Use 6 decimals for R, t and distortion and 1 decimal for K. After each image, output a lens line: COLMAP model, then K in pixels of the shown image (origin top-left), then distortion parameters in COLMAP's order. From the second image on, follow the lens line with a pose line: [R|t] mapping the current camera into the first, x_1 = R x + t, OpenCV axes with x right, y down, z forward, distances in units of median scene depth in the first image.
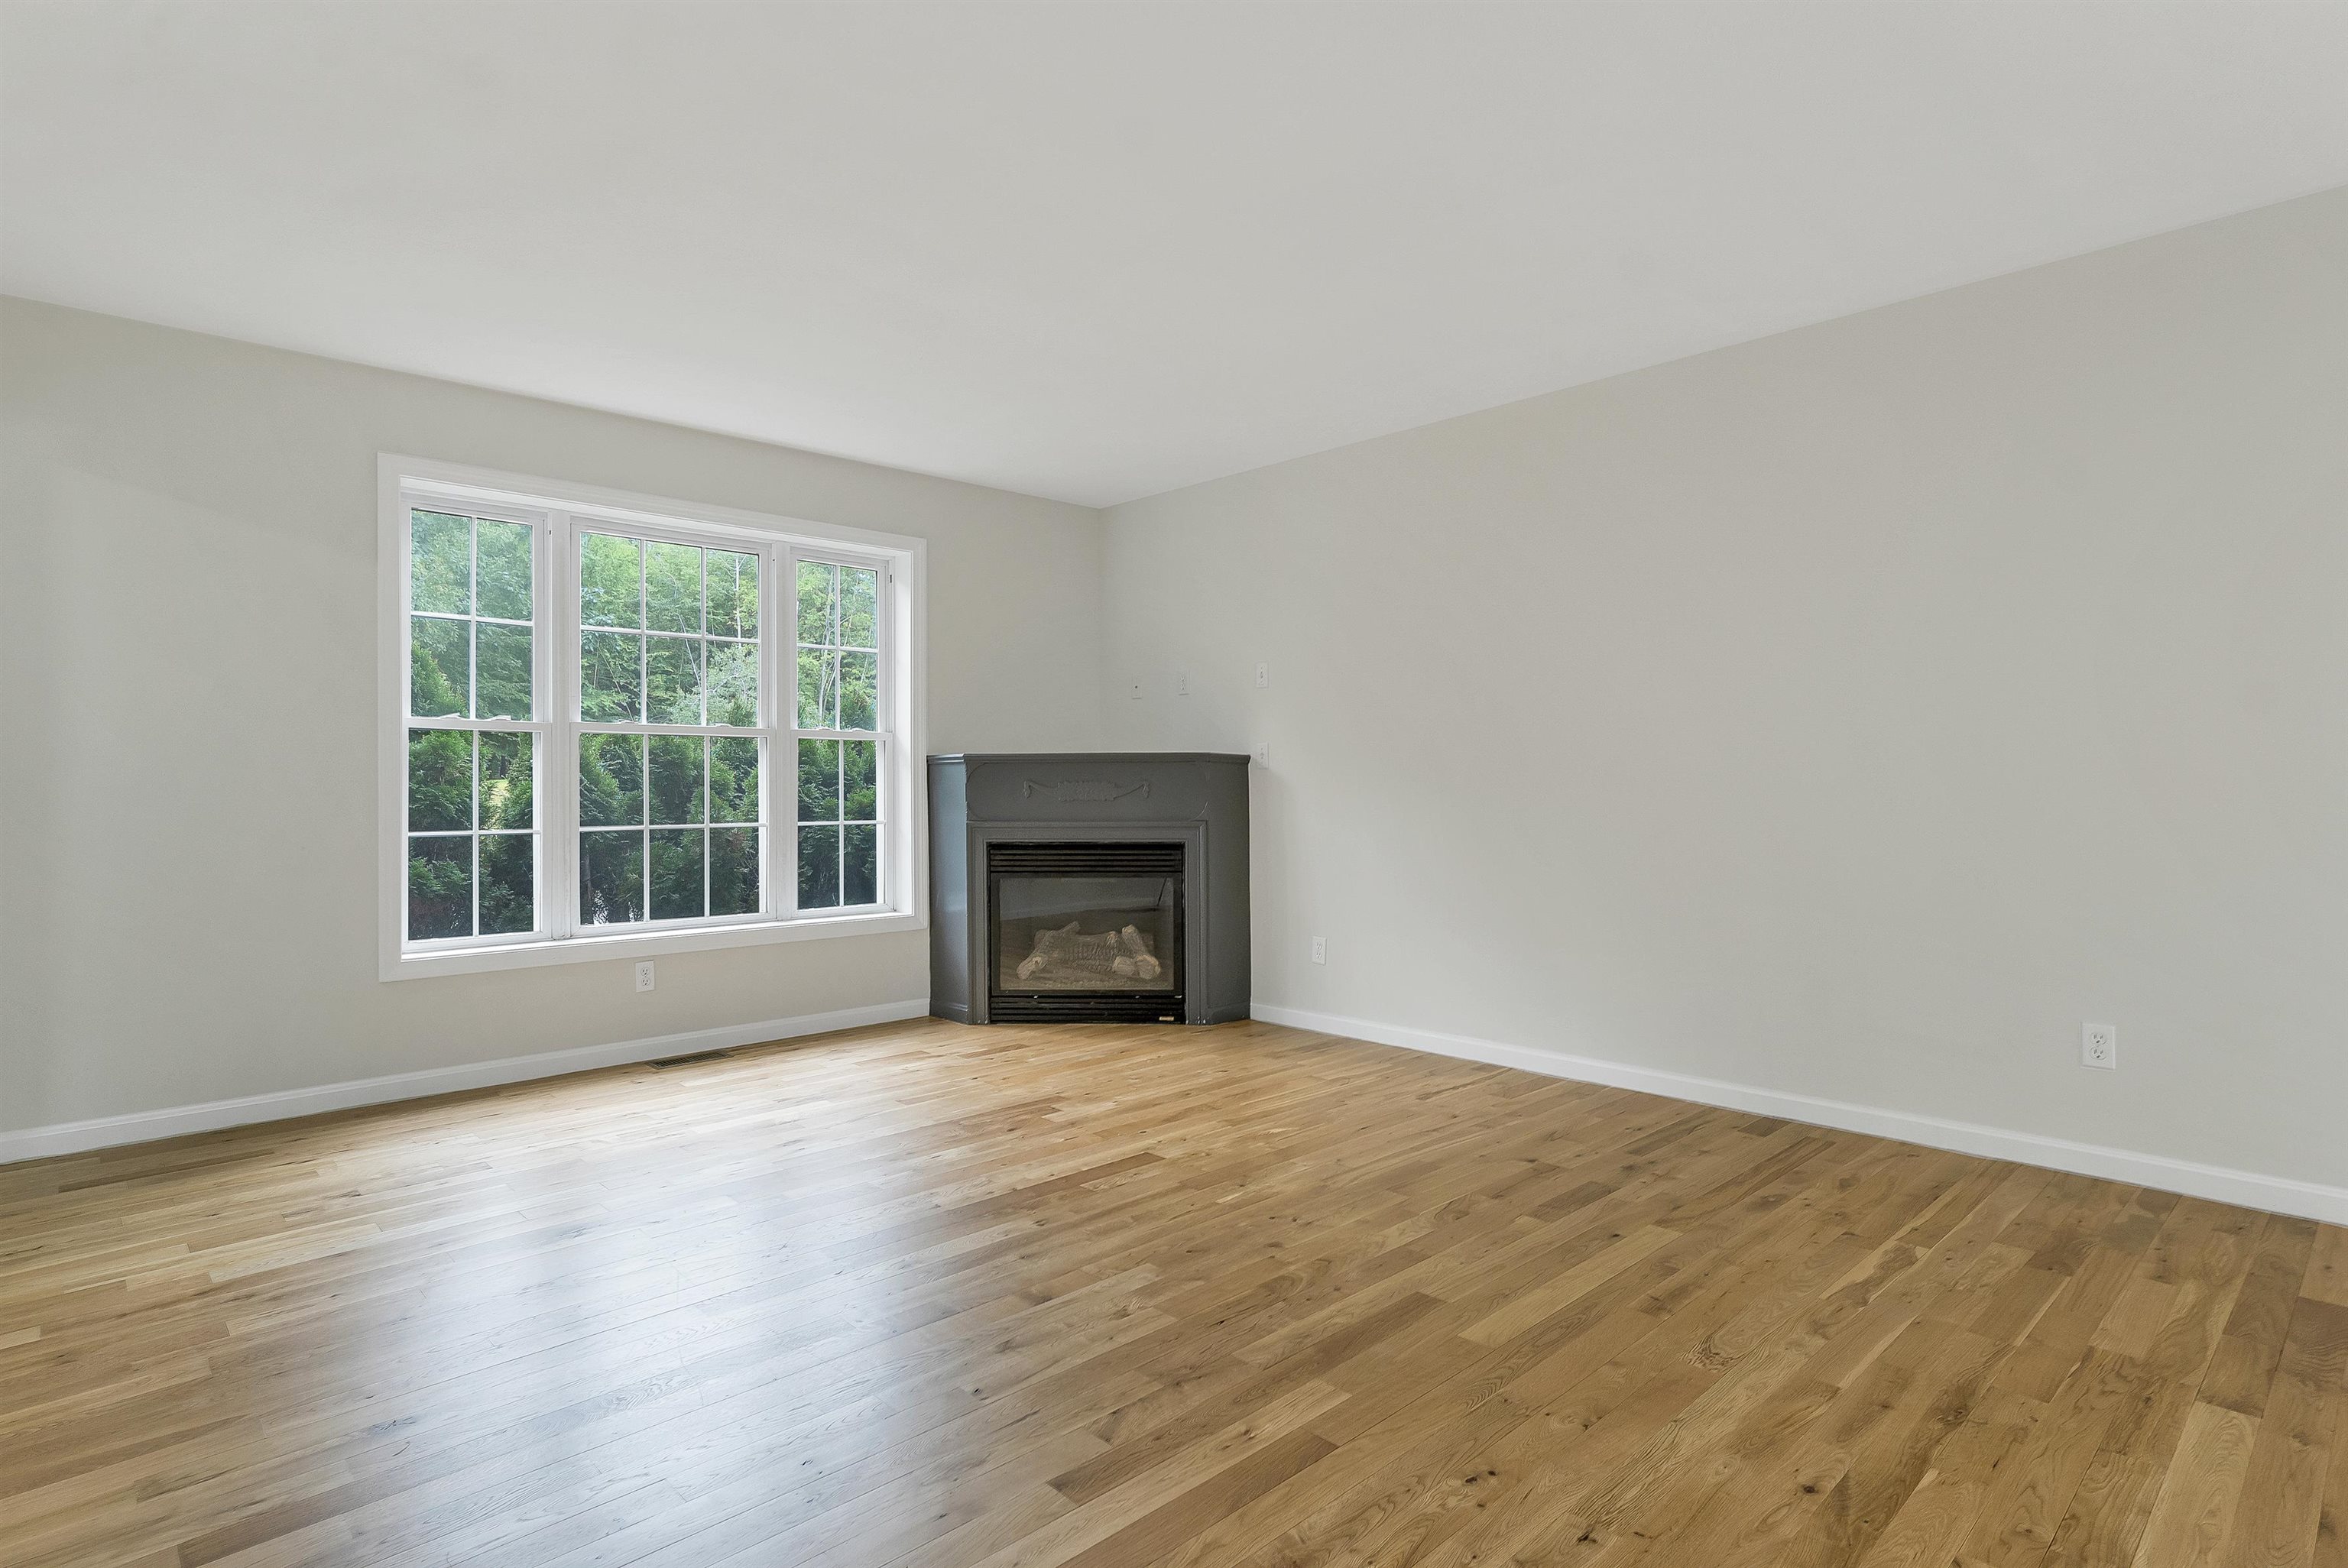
lens RADIAL K [[1206.4, 0, 1186.0], [0, 1206.4, 778.9], [0, 0, 1]] dist [0.002154, 0.000006]
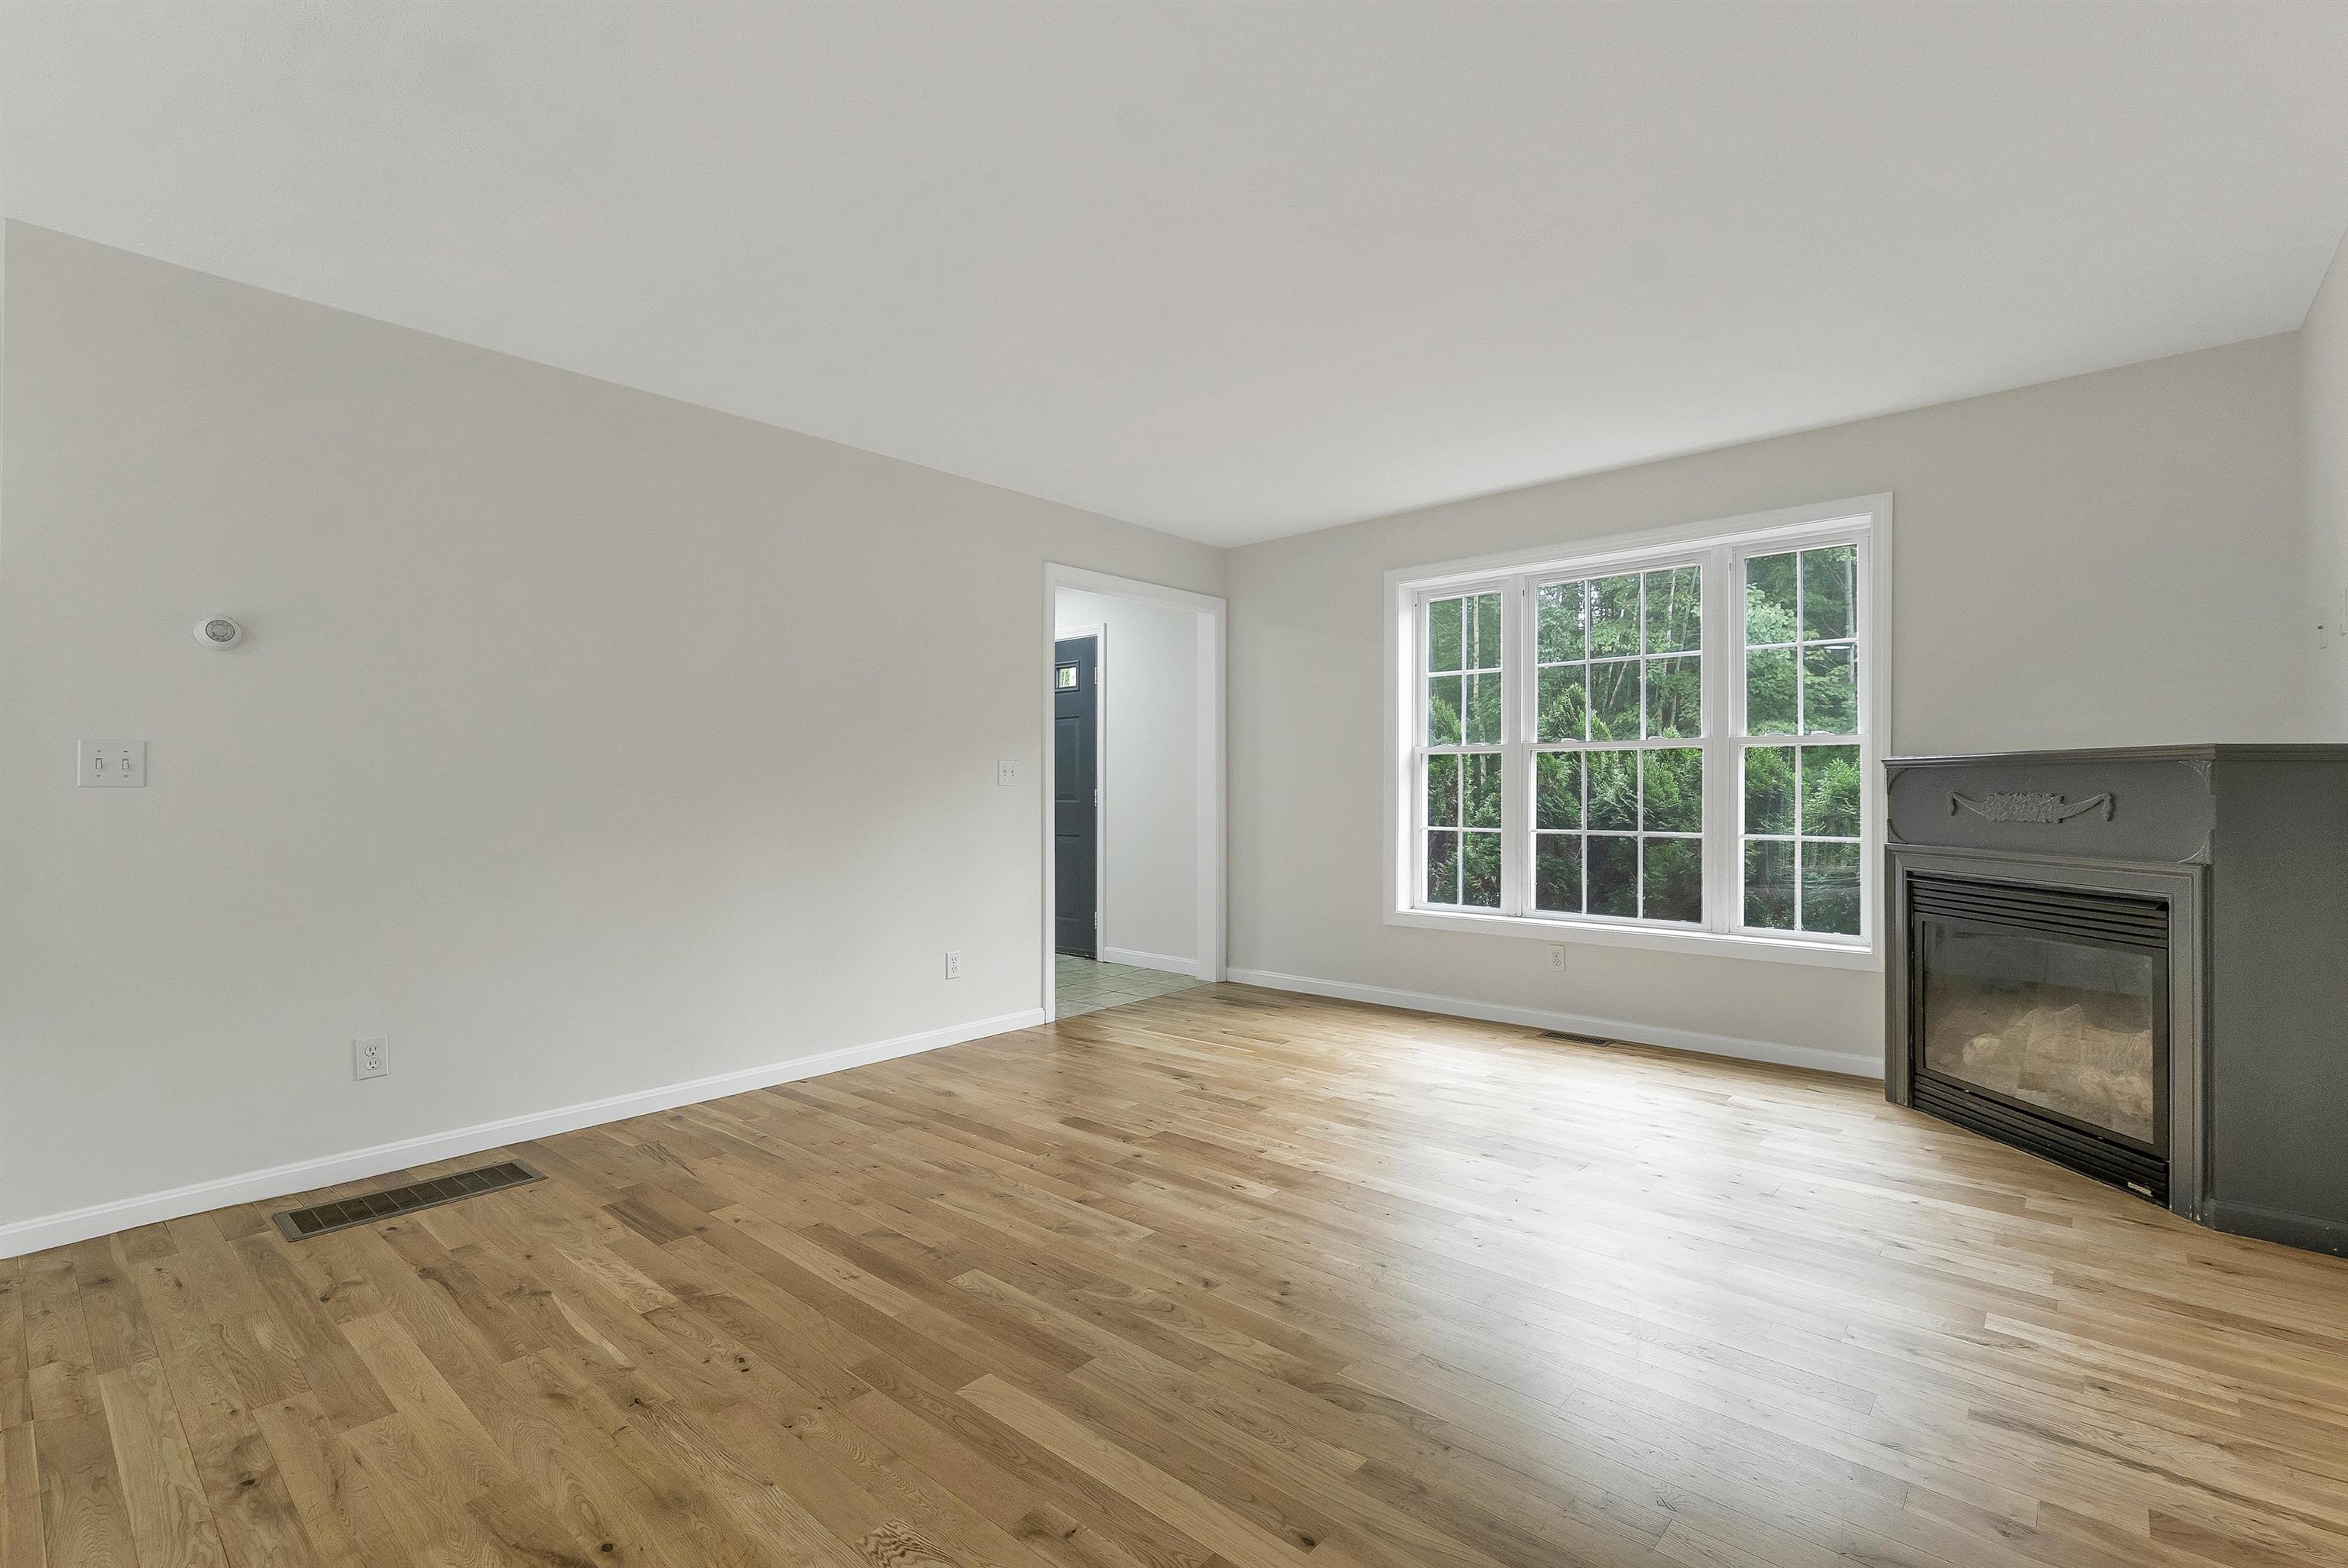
lens RADIAL K [[1061.1, 0, 1166.1], [0, 1061.1, 788.0], [0, 0, 1]] dist [0.000757, -0.000058]
pose [[0.082849, 0.000900, -0.996562, 0.586492], [0.000506, 0.999999, 0.000945, -0.002689], [0.996562, -0.000582, 0.082849, 0.583317]]
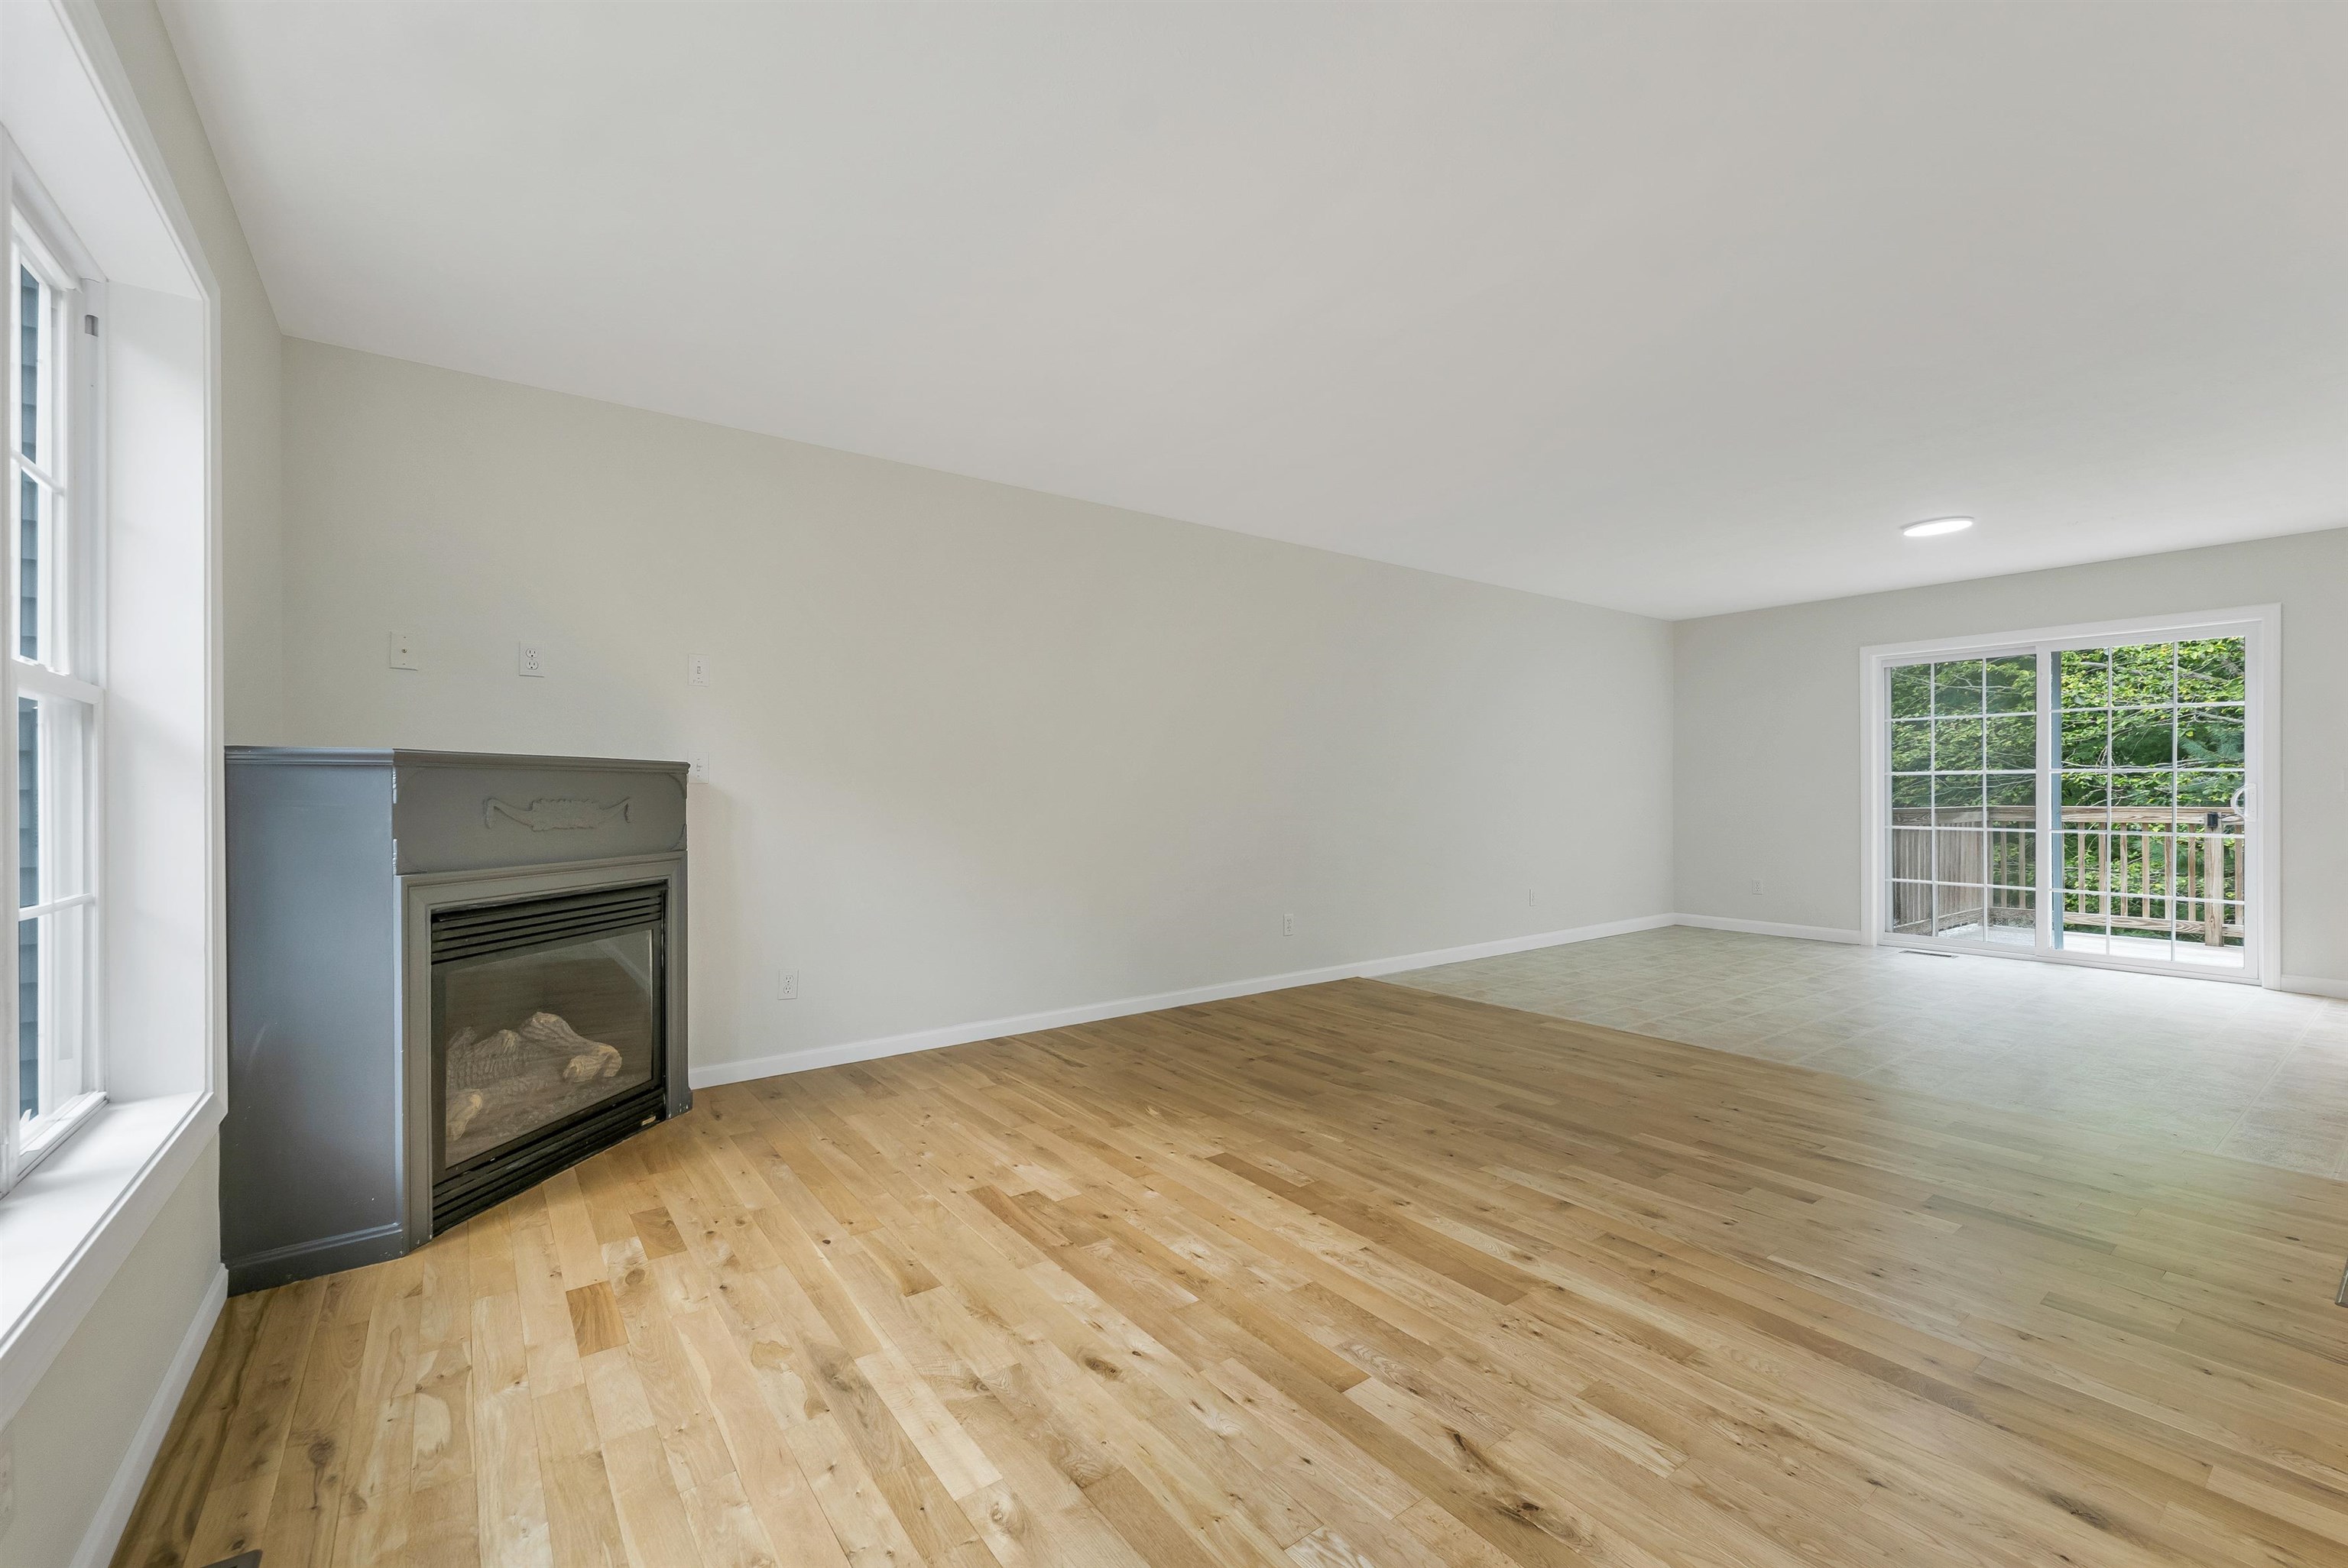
lens RADIAL K [[972.4, 0, 1171.1], [0, 972.4, 781.3], [0, 0, 1]] dist [0.003307, 0.000462]
pose [[0.125358, 0.013424, 0.992021, -0.702172], [-0.000047, 0.999909, -0.013525, -0.000679], [-0.992112, 0.001649, 0.125347, 0.752086]]
